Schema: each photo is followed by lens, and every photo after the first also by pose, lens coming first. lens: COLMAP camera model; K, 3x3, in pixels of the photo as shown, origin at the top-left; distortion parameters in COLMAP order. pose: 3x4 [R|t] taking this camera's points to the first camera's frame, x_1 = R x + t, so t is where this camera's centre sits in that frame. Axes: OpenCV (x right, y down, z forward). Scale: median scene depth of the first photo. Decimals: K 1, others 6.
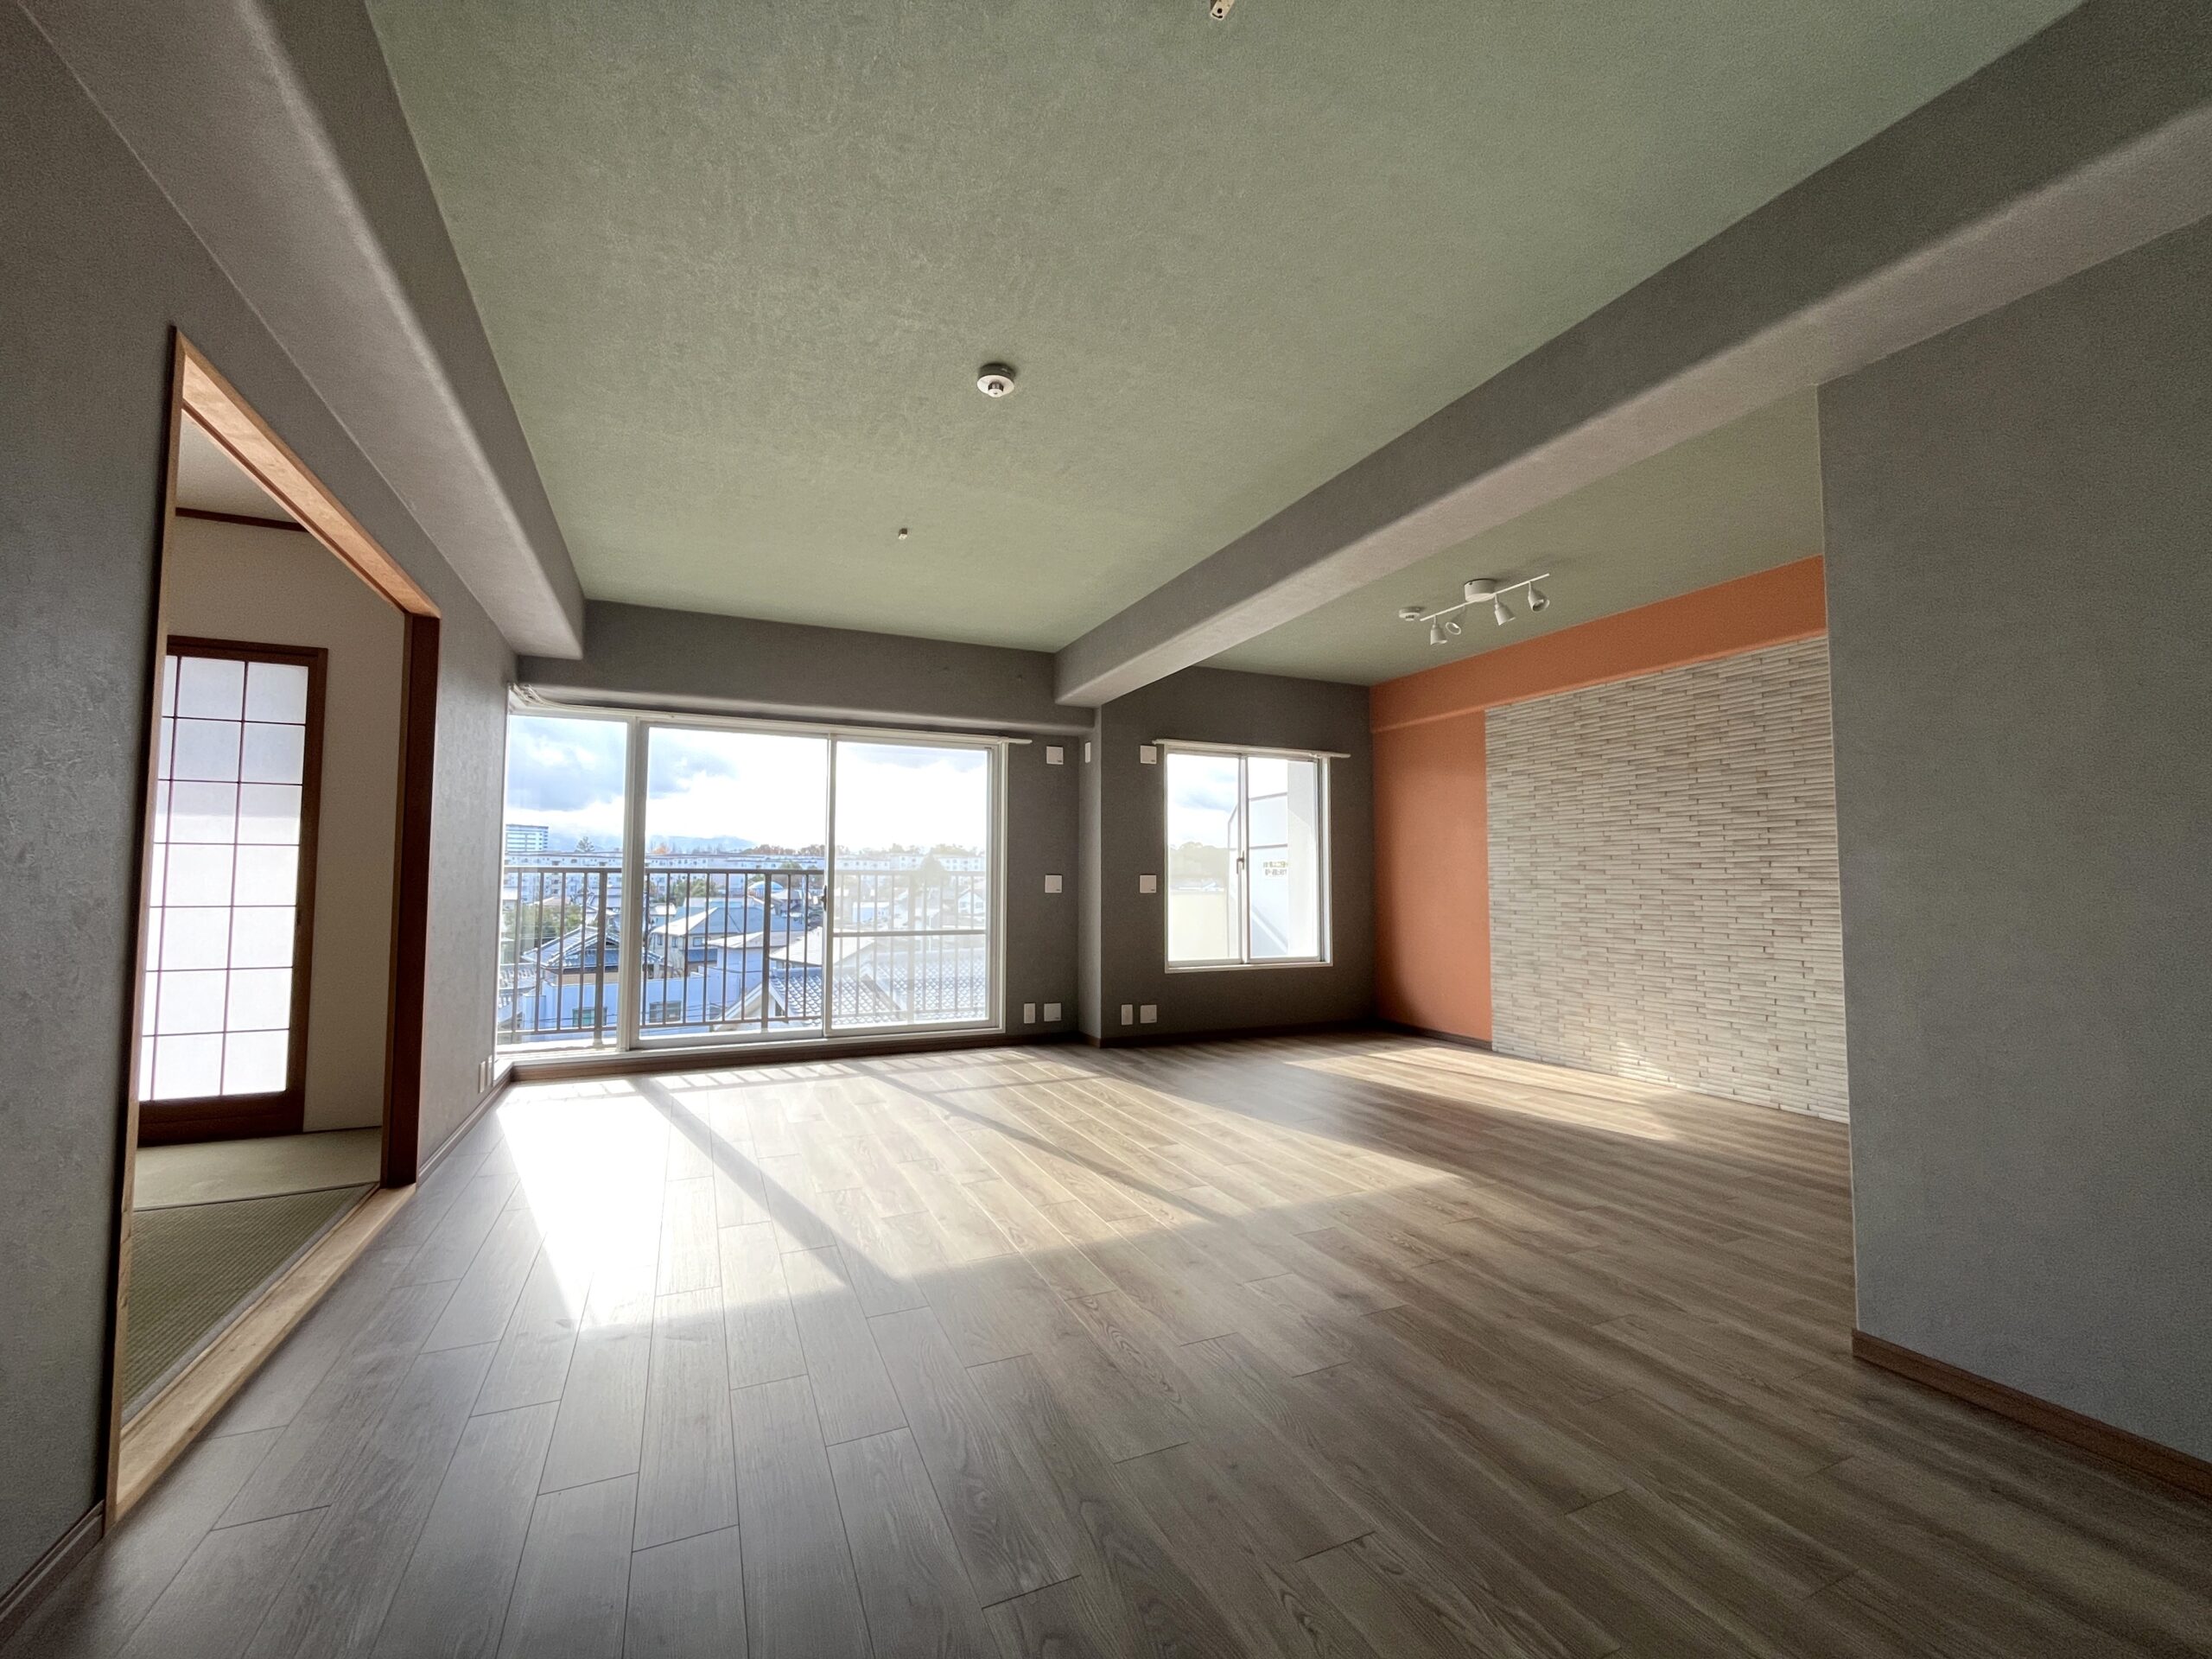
lens RADIAL K [[906.4, 0, 1090.4], [0, 906.4, 830.4], [0, 0, 1]] dist [-0.009394, -0.000655]
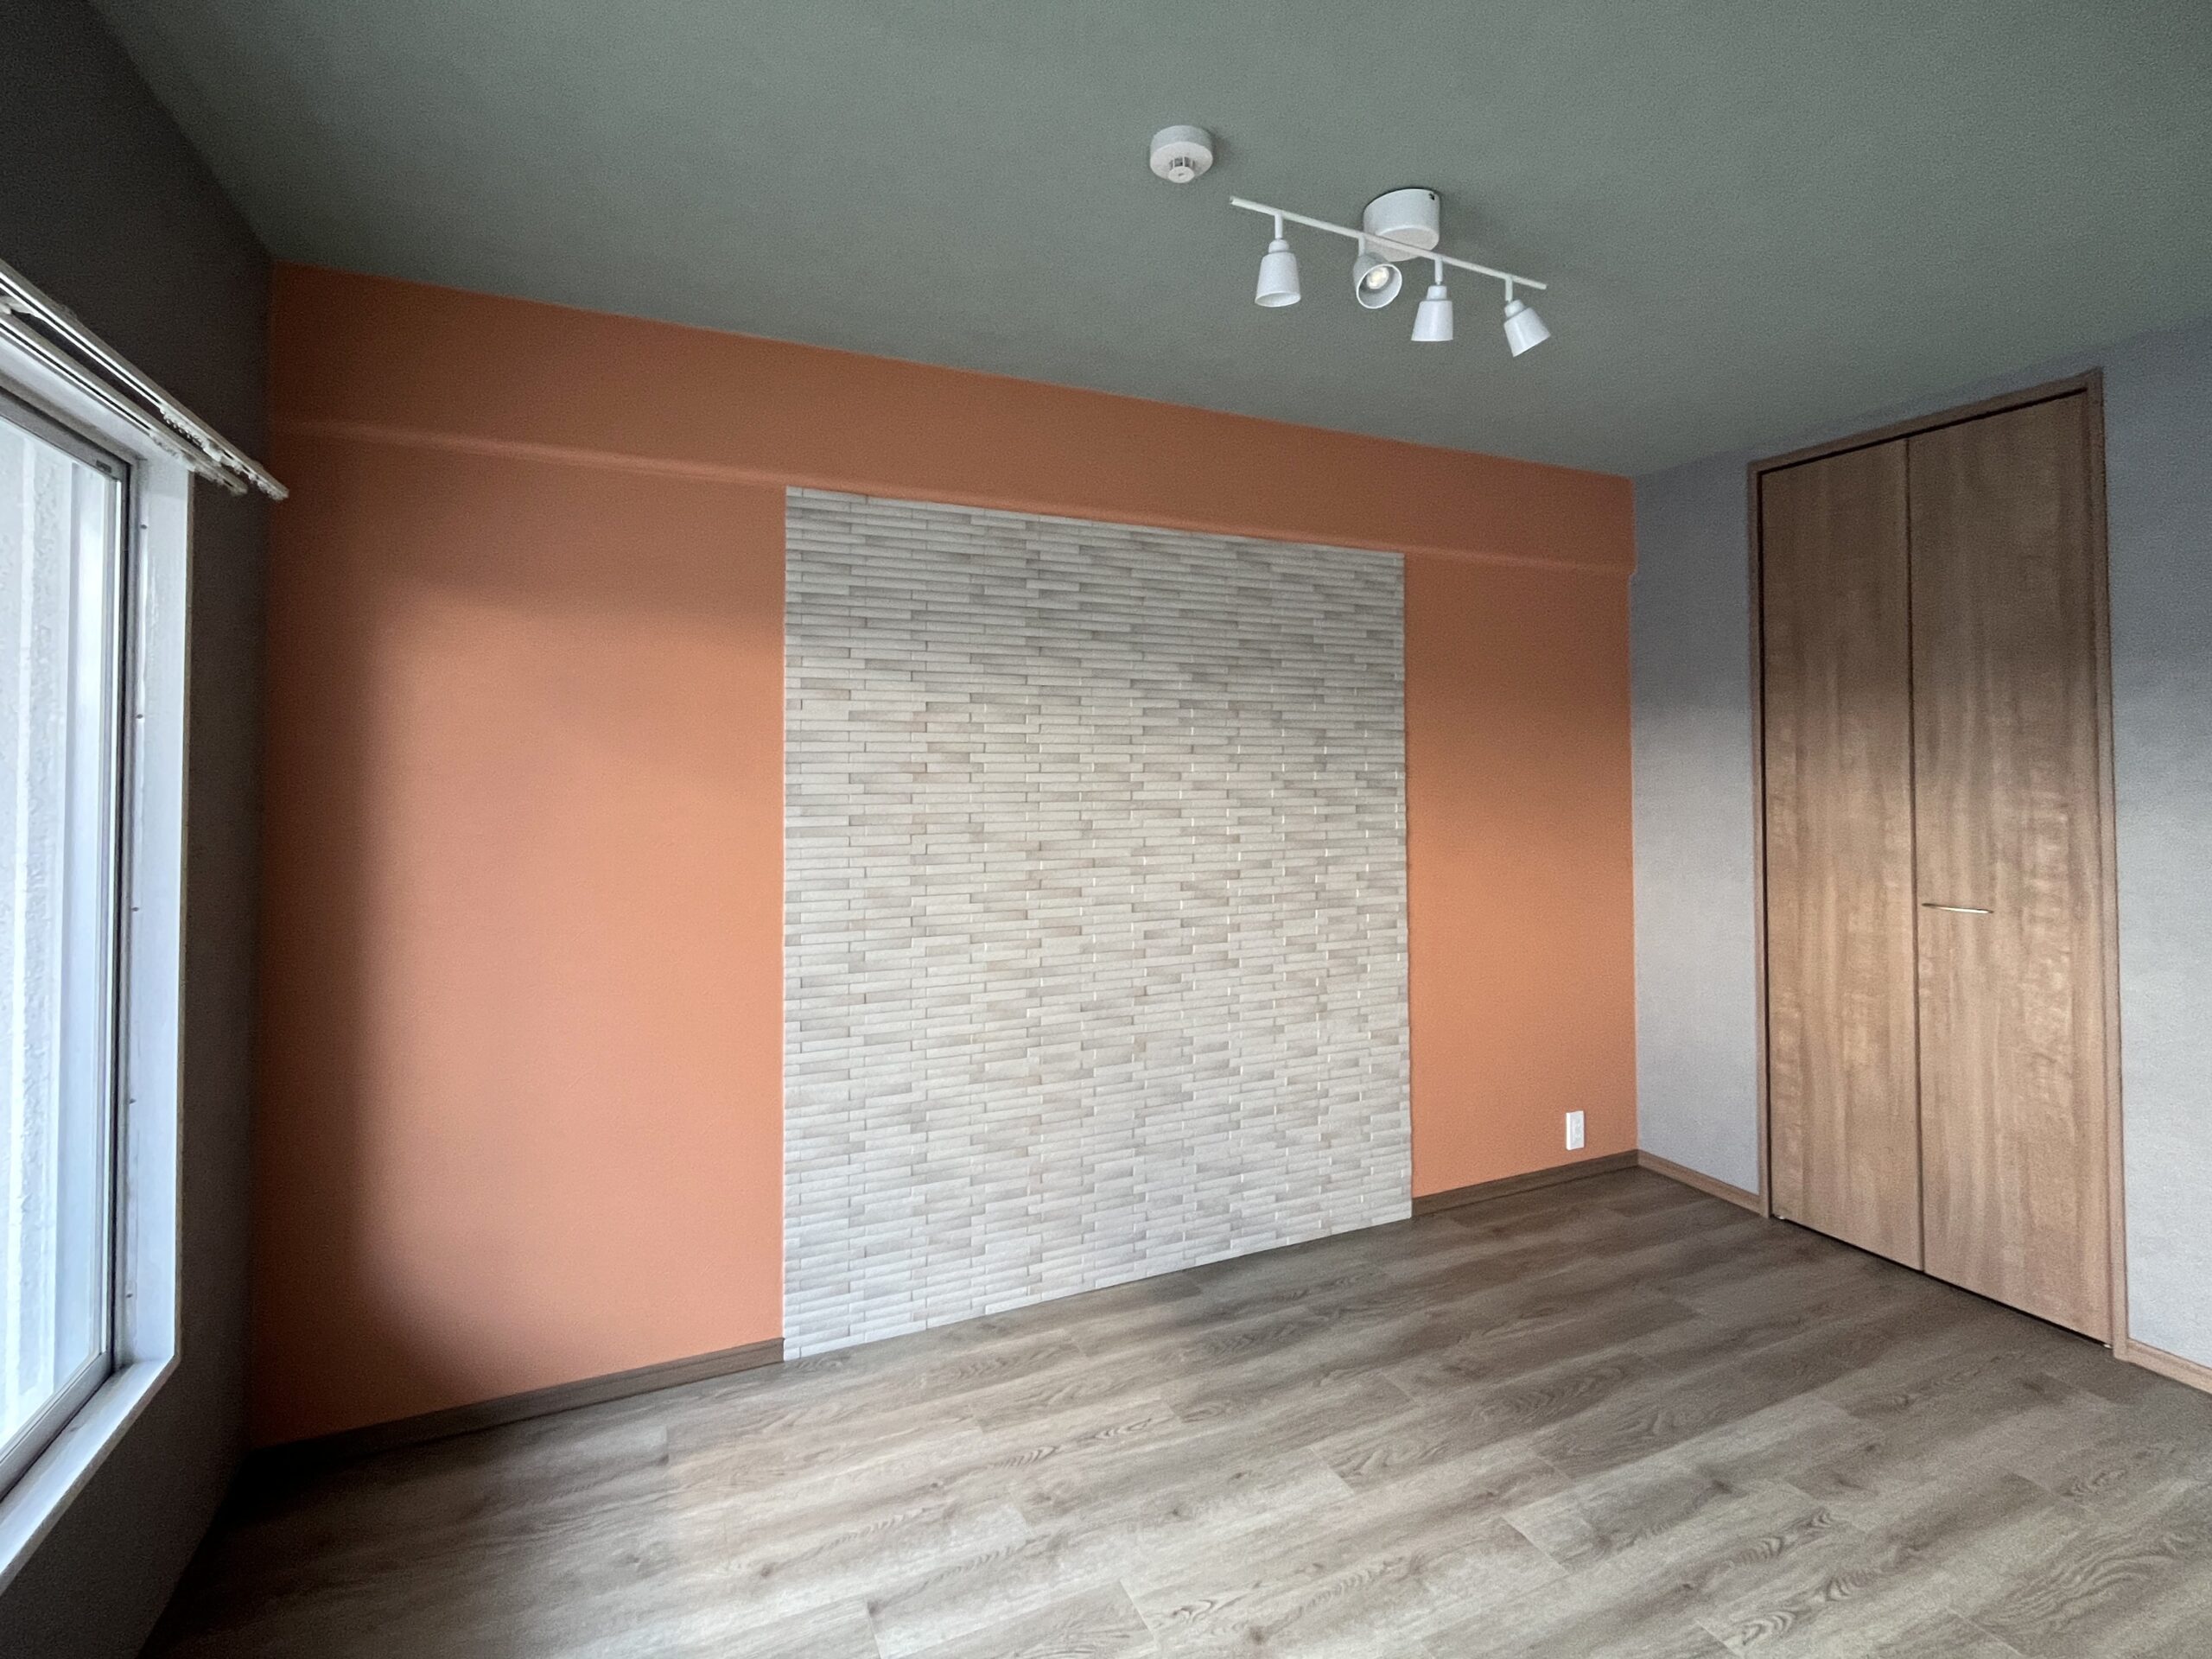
lens RADIAL K [[1002.1, 0, 1062.9], [0, 1002.1, 745.5], [0, 0, 1]] dist [0.000948, -0.000786]
pose [[0.002348, 0.020206, 0.999793, 0.006364], [-0.057638, 0.998136, -0.020037, -0.022200], [-0.998335, -0.057579, 0.003509, 0.938552]]
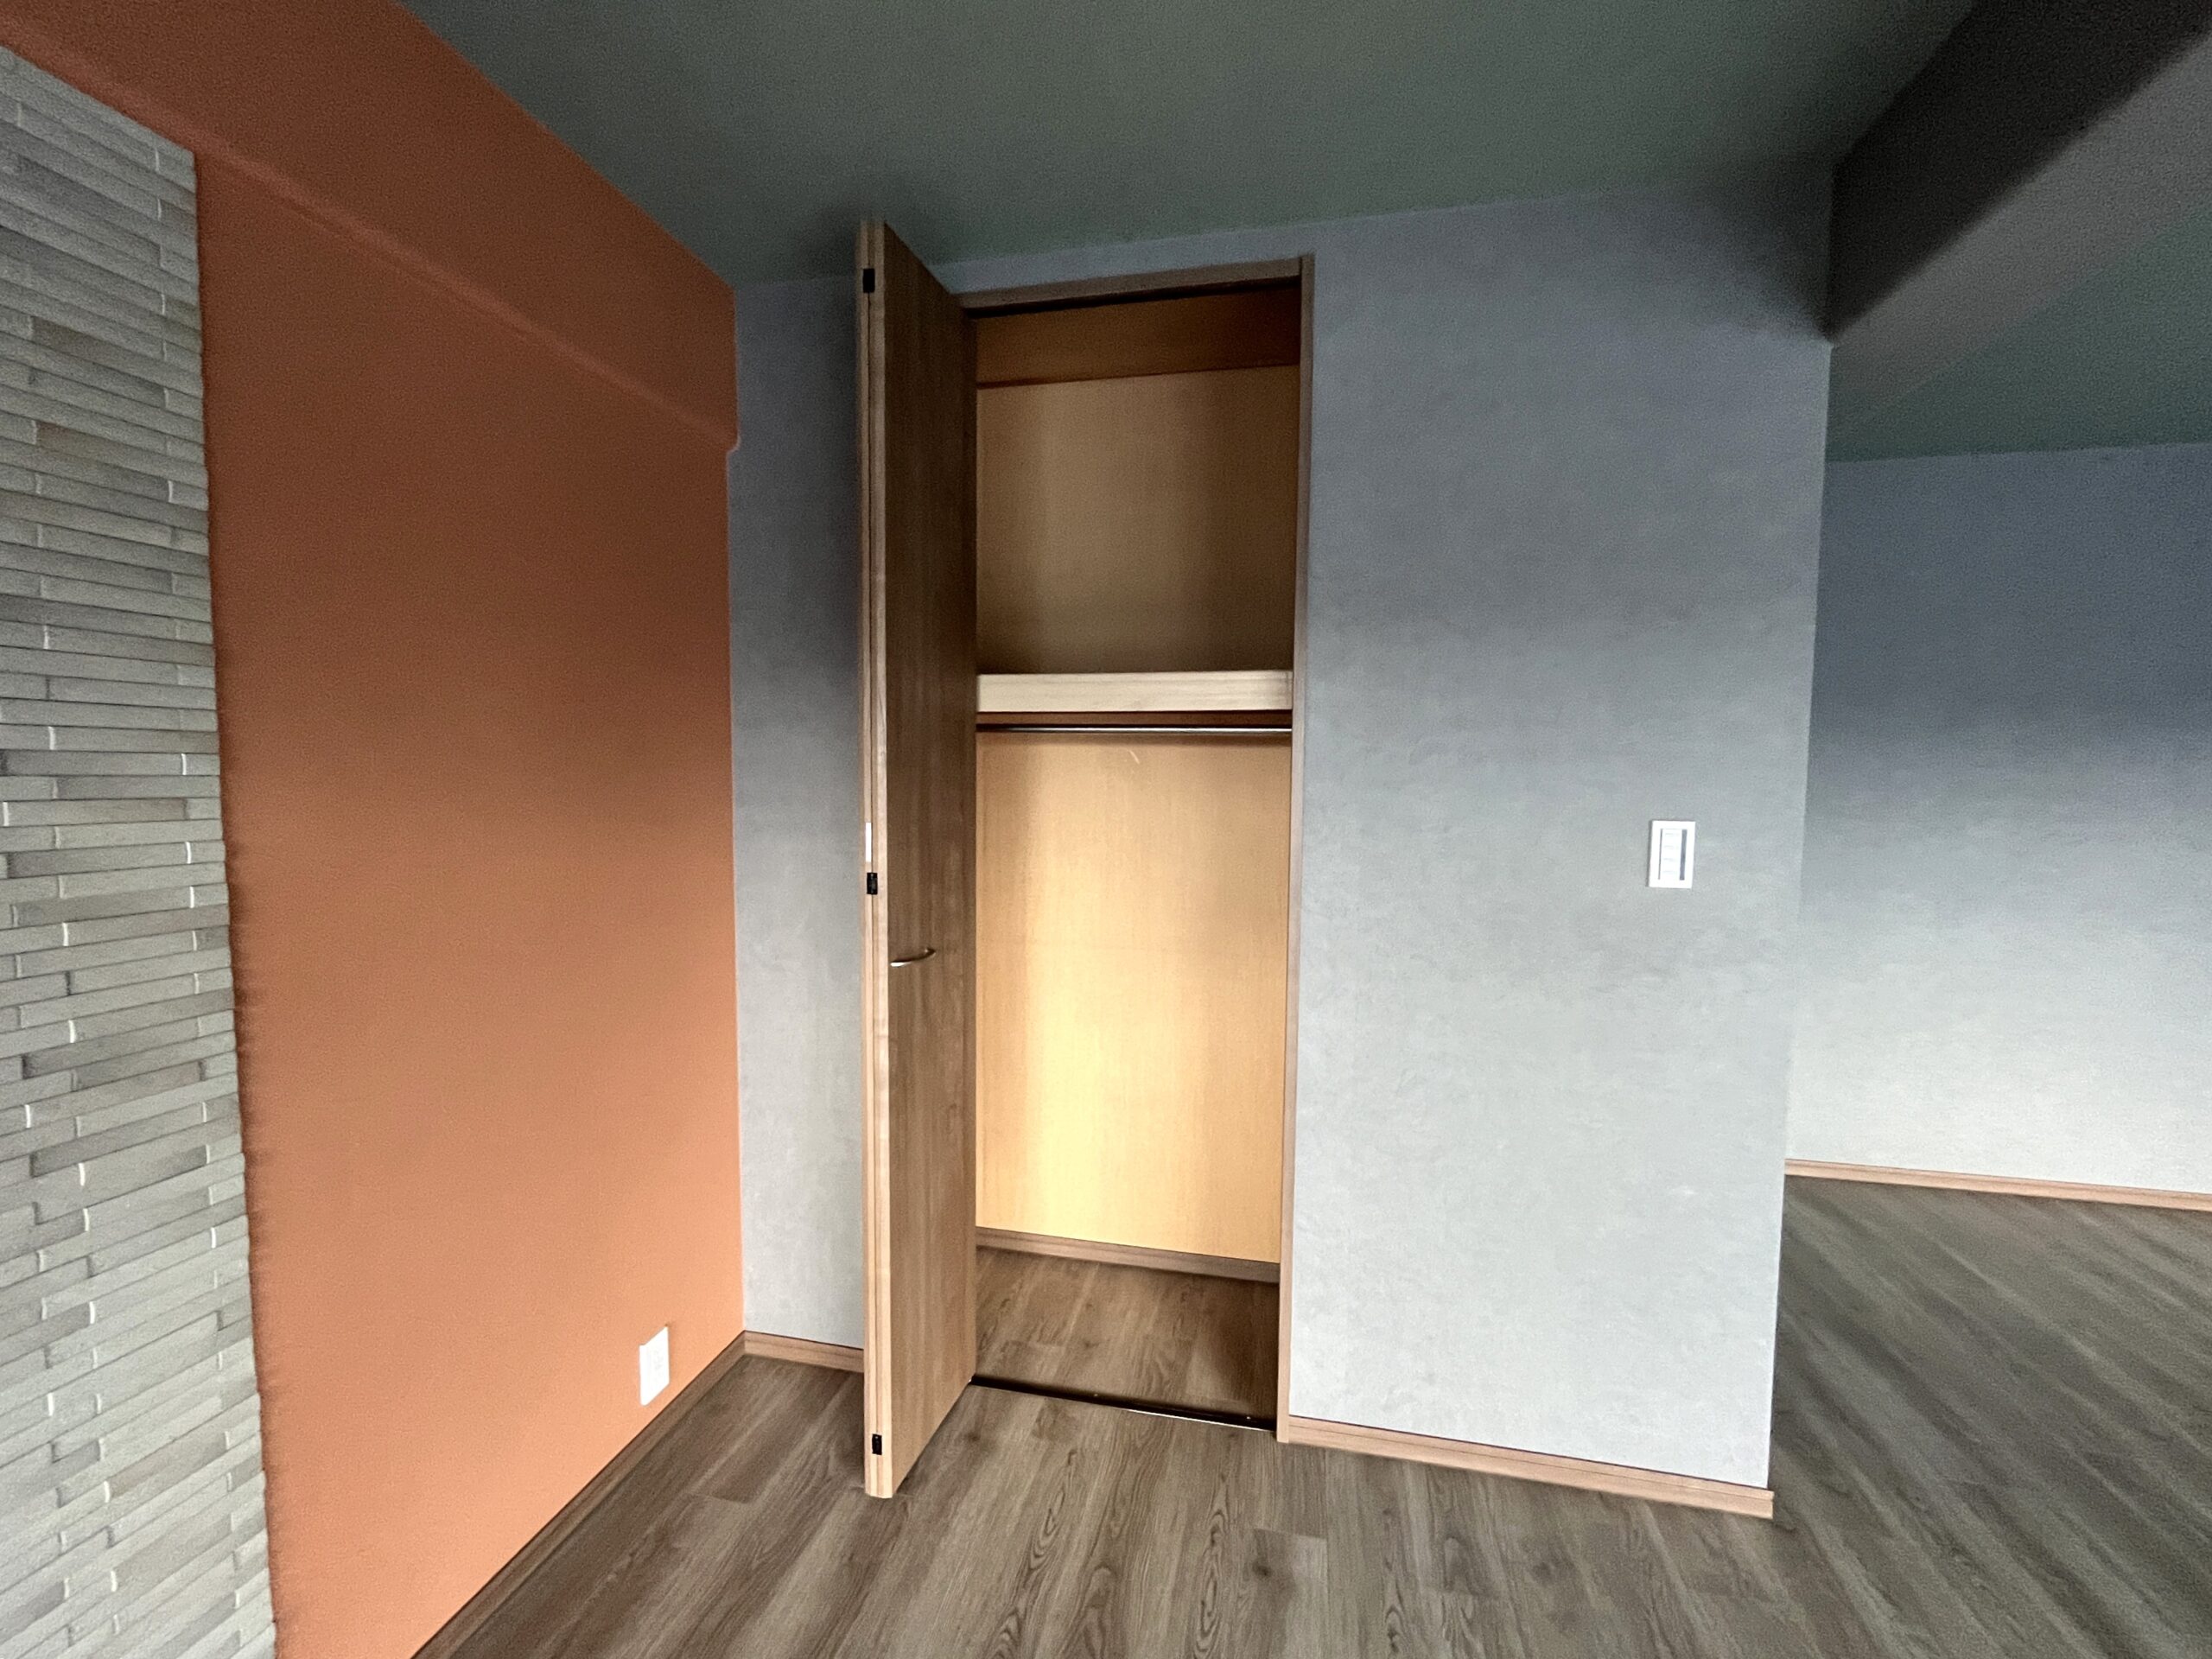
lens RADIAL K [[906.4, 0, 1079.7], [0, 906.4, 833.5], [0, 0, 1]] dist [-0.009394, -0.000655]
pose [[-0.802765, -0.045478, 0.594559, 0.332431], [-0.044742, 0.998871, 0.015993, -0.024764], [-0.594615, -0.013763, -0.803893, 0.780452]]
